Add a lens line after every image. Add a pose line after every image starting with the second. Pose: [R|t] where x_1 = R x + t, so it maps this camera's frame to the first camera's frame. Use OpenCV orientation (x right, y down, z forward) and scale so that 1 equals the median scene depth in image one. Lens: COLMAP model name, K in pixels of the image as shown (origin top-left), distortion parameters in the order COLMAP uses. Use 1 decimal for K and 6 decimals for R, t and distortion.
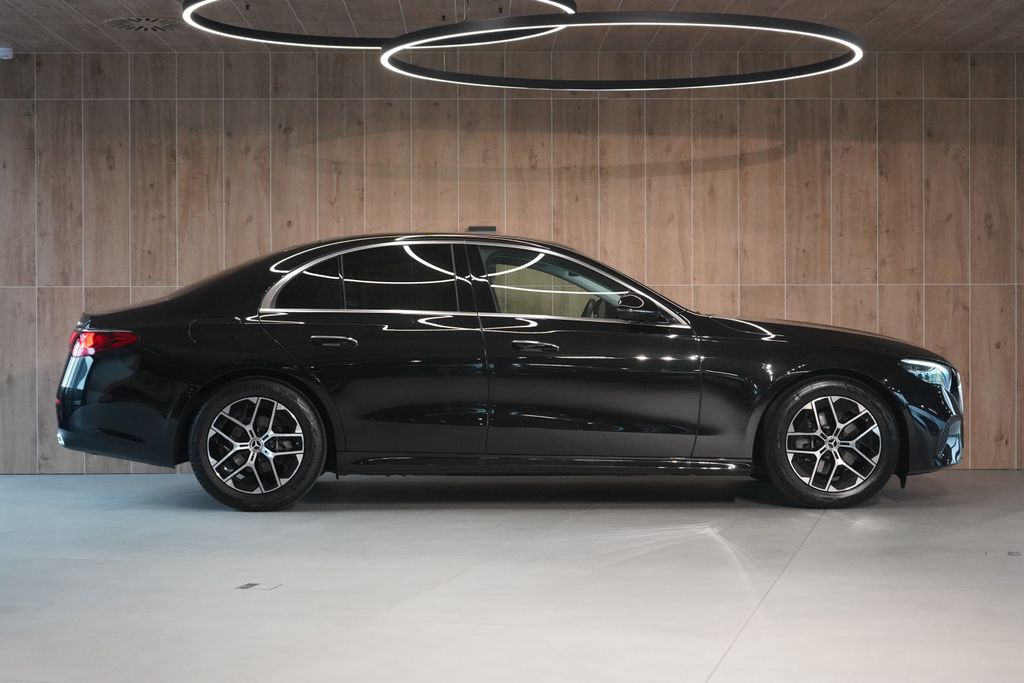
lens RADIAL K [[1835.4, 0, 521.7], [0, 1835.4, 339.3], [0, 0, 1]] dist [0.048985, 0.000000]
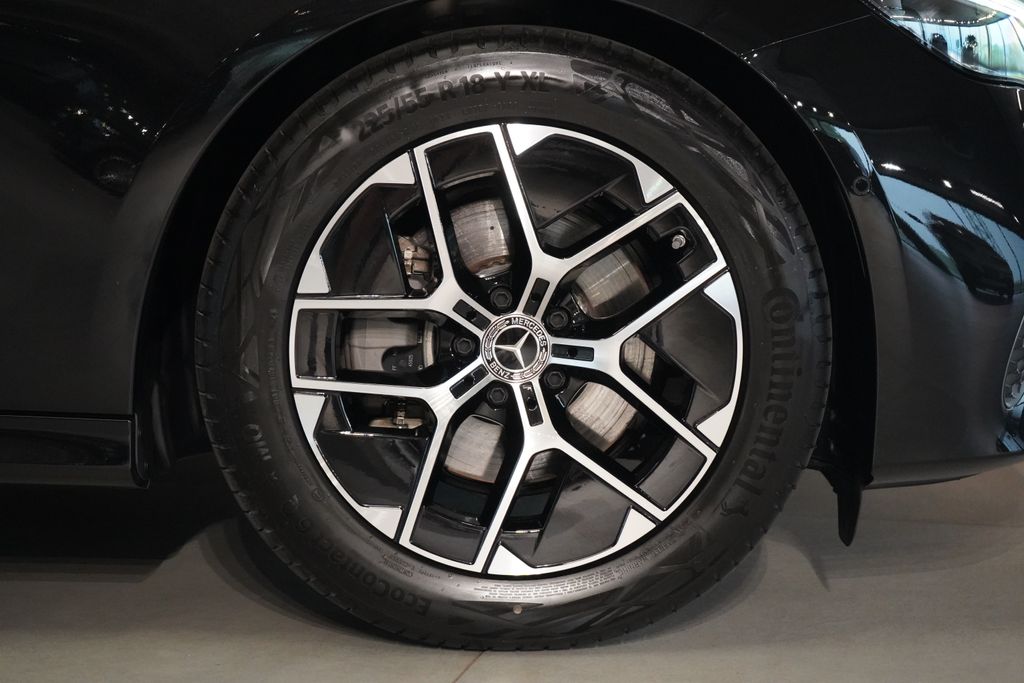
lens RADIAL K [[2045.1, 0, 508.3], [0, 2045.1, 339.8], [0, 0, 1]] dist [0.046267, 0.000000]
pose [[0.999870, 0.012893, 0.009728, 0.166020], [-0.013843, 0.994388, 0.104881, 0.030847], [-0.008321, -0.105002, 0.994437, 0.765774]]
